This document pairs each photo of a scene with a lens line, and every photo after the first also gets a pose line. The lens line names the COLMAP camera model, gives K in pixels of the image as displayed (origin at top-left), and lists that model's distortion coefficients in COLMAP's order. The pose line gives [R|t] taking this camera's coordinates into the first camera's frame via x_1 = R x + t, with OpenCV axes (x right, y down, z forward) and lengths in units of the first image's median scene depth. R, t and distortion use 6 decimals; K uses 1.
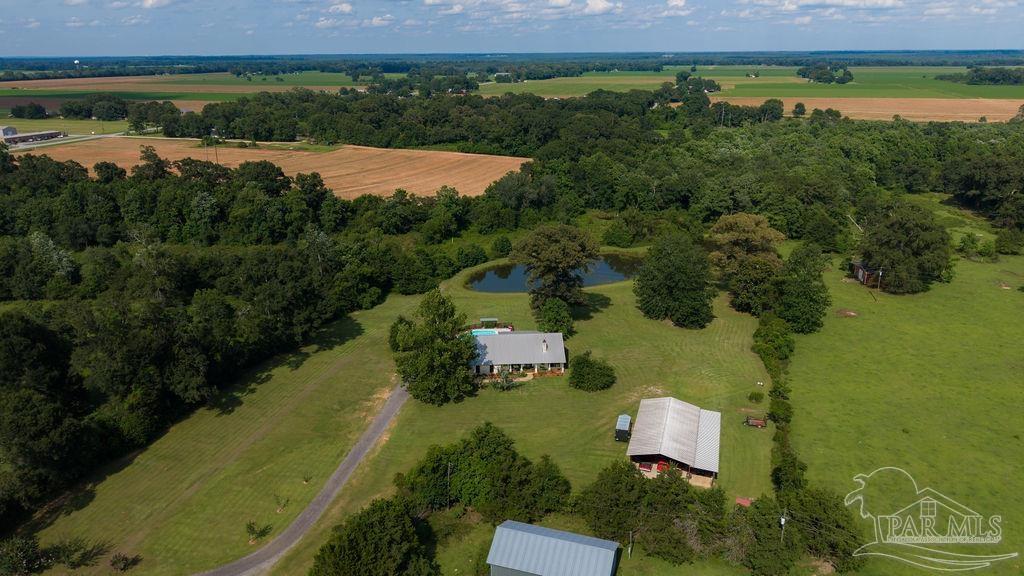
lens RADIAL K [[649.3, 0, 517.9], [0, 649.3, 348.6], [0, 0, 1]] dist [-0.000663, -0.002655]
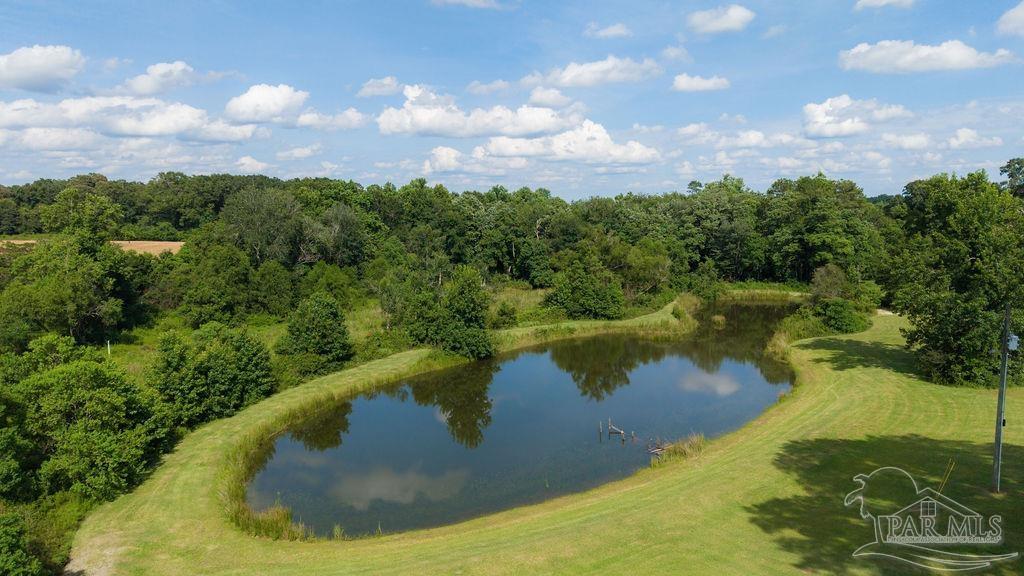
lens RADIAL K [[676.7, 0, 512.0], [0, 676.7, 288.0], [0, 0, 1]] dist [0.007037, -0.018827]
pose [[0.880755, -0.057571, 0.470060, -0.077605], [0.200171, 0.944813, -0.259345, -0.071818], [-0.429188, 0.322511, 0.843673, 0.614394]]
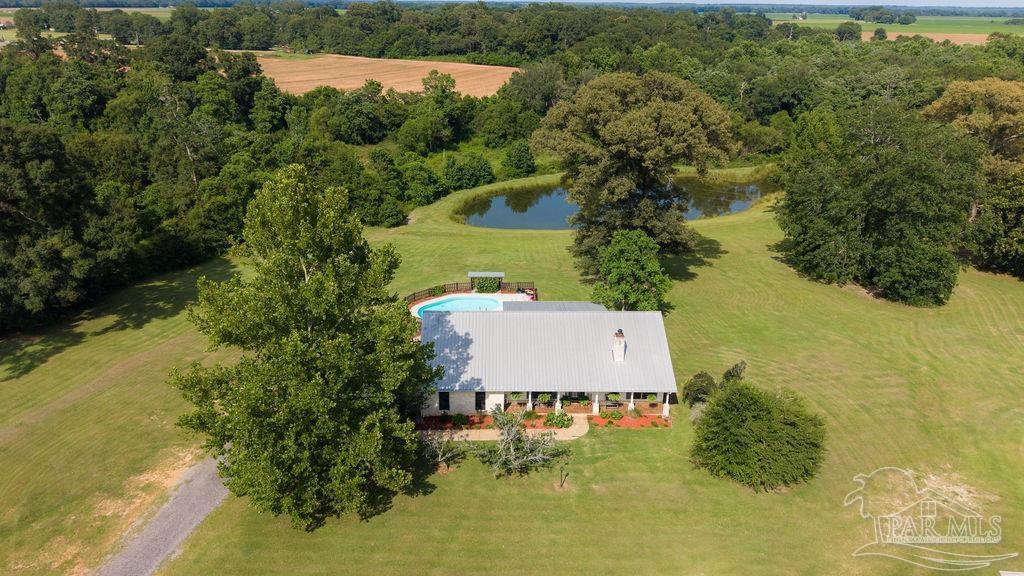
lens RADIAL K [[653.0, 0, 511.0], [0, 653.0, 331.8], [0, 0, 1]] dist [0.001512, -0.001993]
pose [[0.998981, 0.032806, -0.030984, -0.006006], [-0.031614, 0.998769, 0.038214, -0.012861], [0.032200, -0.037195, 0.998789, 0.316604]]
